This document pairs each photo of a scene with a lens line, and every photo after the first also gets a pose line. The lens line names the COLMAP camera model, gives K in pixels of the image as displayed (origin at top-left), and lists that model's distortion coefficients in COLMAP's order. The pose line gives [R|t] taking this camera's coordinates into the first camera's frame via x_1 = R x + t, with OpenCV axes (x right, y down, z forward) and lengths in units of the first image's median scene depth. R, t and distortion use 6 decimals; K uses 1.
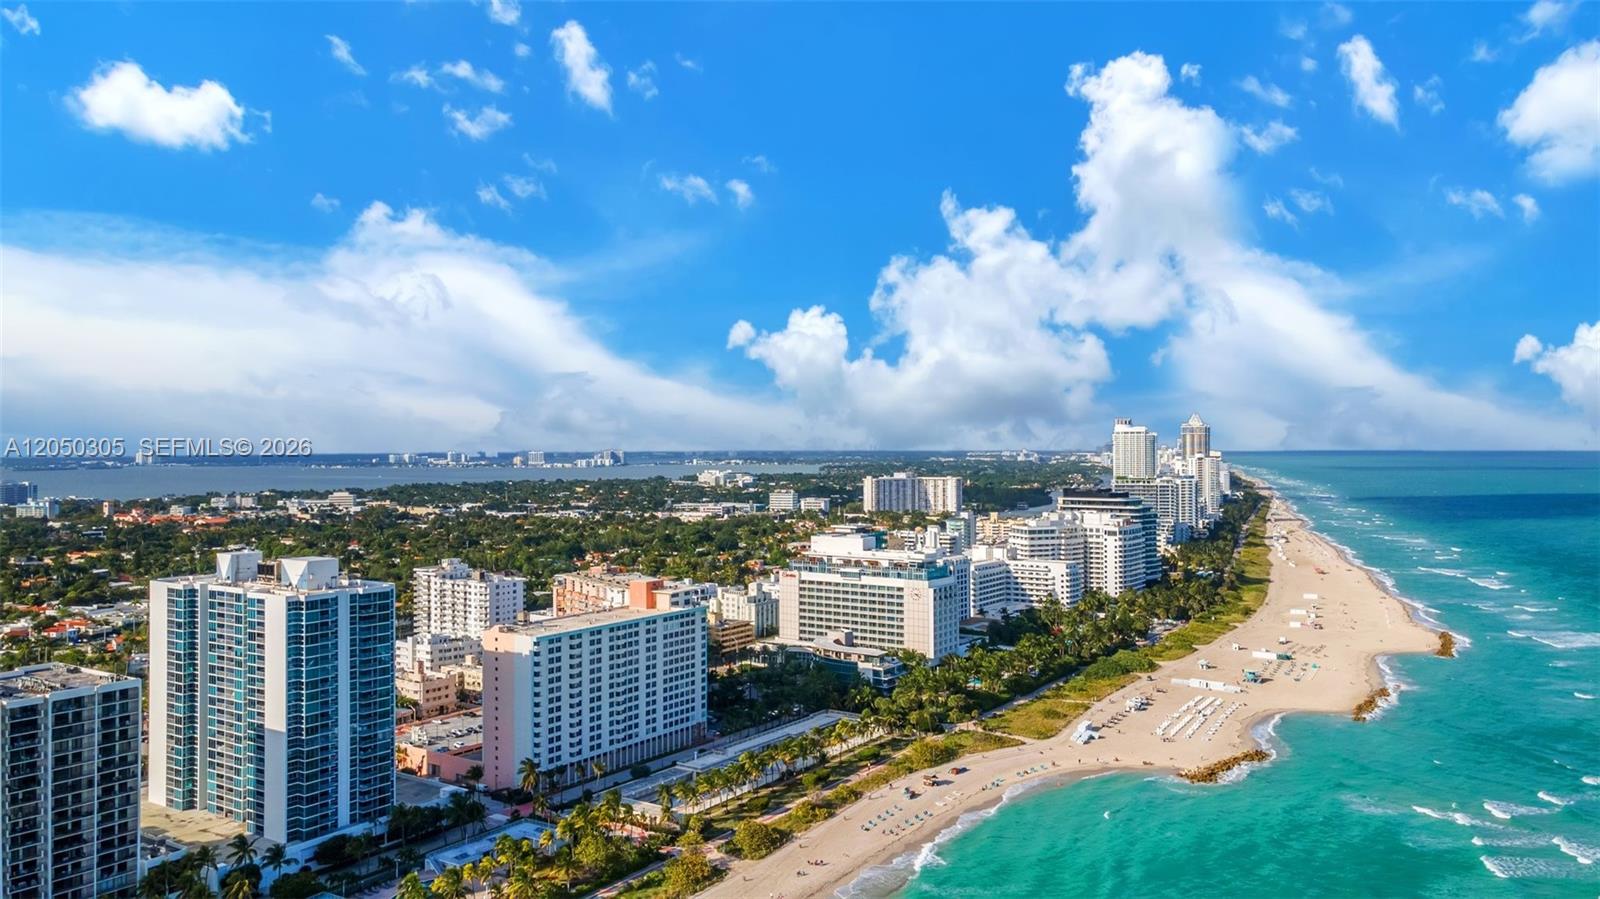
lens RADIAL K [[1175.7, 0, 800.0], [0, 1175.7, 449.5], [0, 0, 1]] dist [0.039532, 0.006591]
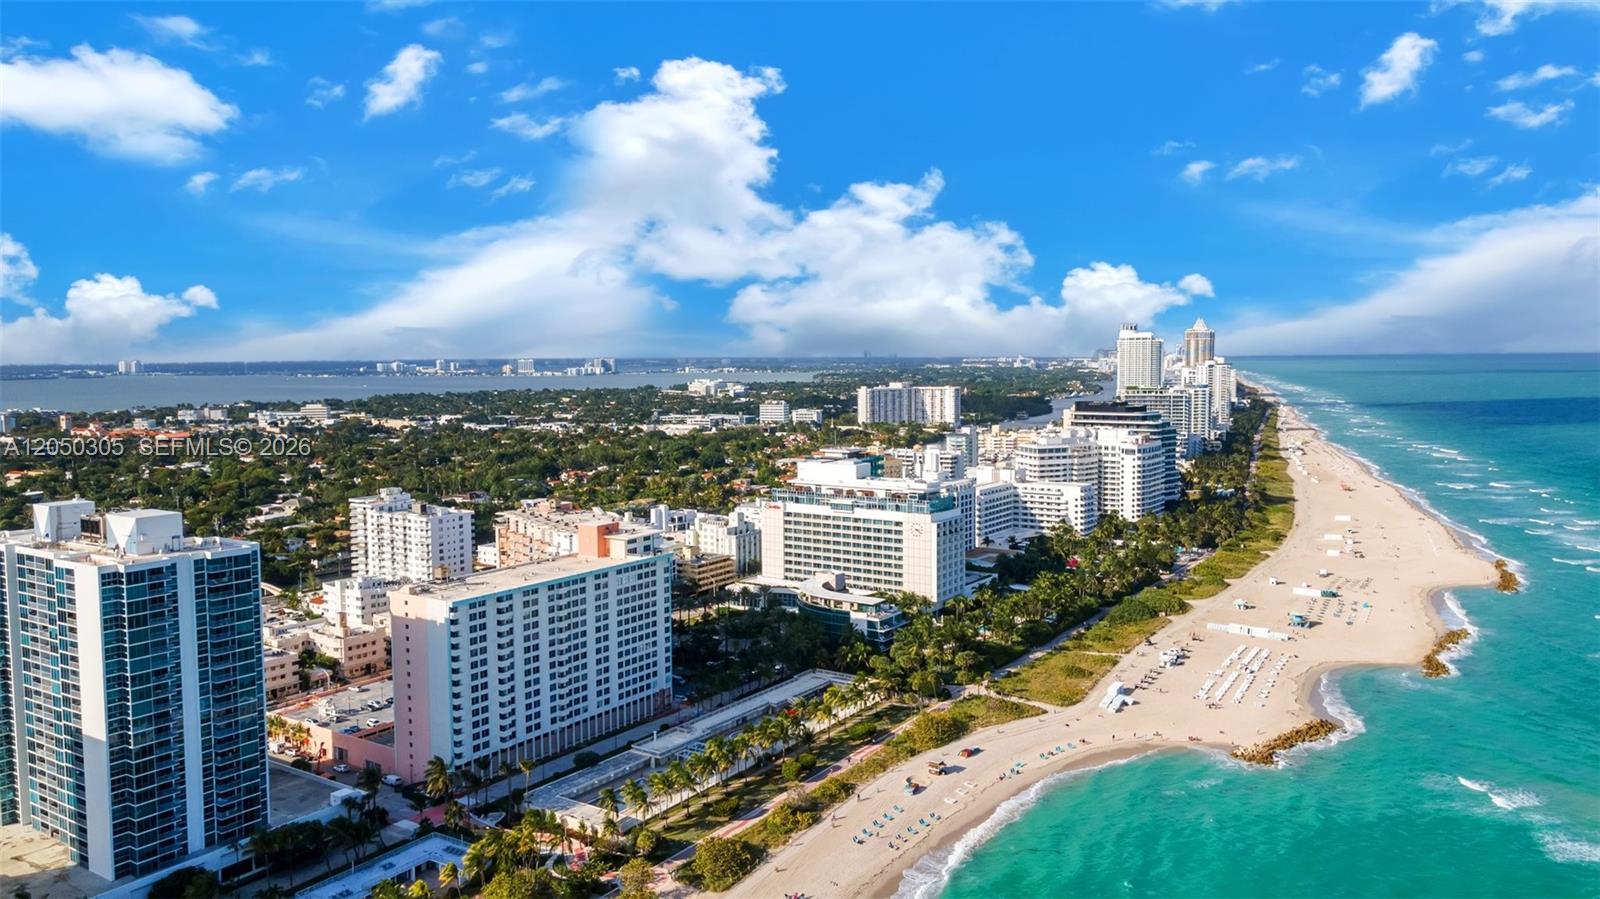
lens RADIAL K [[1175.7, 0, 800.0], [0, 1175.7, 449.5], [0, 0, 1]] dist [0.039532, 0.006591]
pose [[0.999979, -0.004680, 0.004387, 0.007711], [0.004318, 0.996854, 0.079144, -0.005364], [-0.004743, -0.079124, 0.996854, 0.125921]]
